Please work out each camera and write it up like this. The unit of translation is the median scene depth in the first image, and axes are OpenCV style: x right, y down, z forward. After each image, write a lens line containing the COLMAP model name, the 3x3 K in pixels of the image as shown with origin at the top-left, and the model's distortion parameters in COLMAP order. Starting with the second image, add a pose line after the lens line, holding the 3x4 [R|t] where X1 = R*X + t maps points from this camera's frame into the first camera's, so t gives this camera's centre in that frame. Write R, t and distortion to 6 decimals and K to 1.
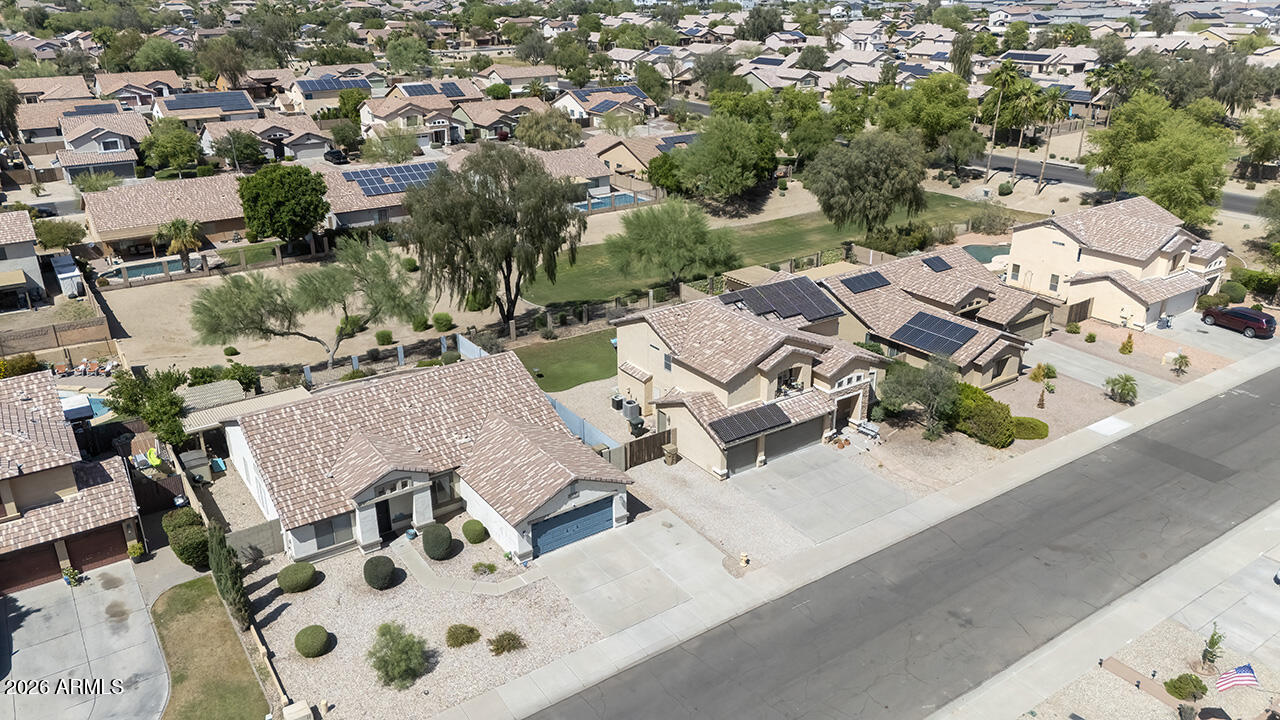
lens RADIAL K [[968.1, 0, 637.9], [0, 968.1, 312.9], [0, 0, 1]] dist [0.075434, -0.094413]
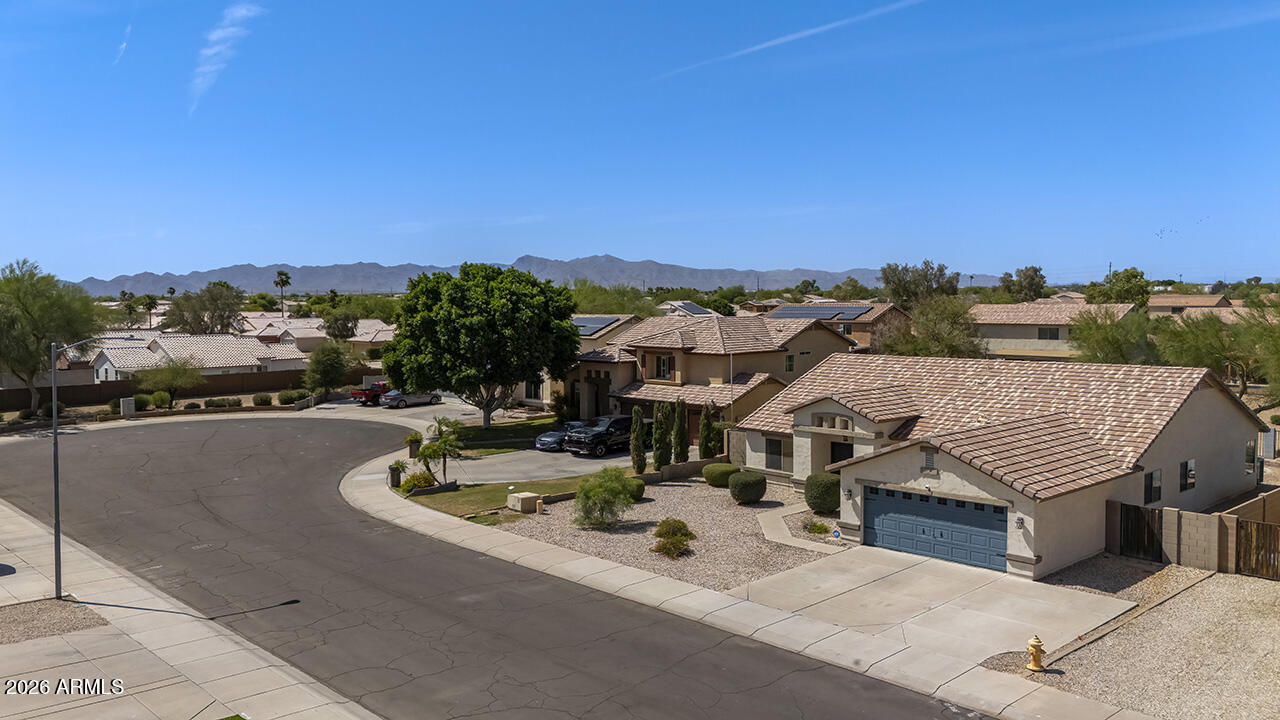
lens RADIAL K [[1015.8, 0, 597.0], [0, 1015.8, 360.9], [0, 0, 1]] dist [0.050639, -0.005648]
pose [[0.131417, 0.068089, -0.988986, 0.492231], [-0.328162, 0.944379, 0.021411, 0.163121], [0.935435, 0.321734, 0.146452, 0.633686]]
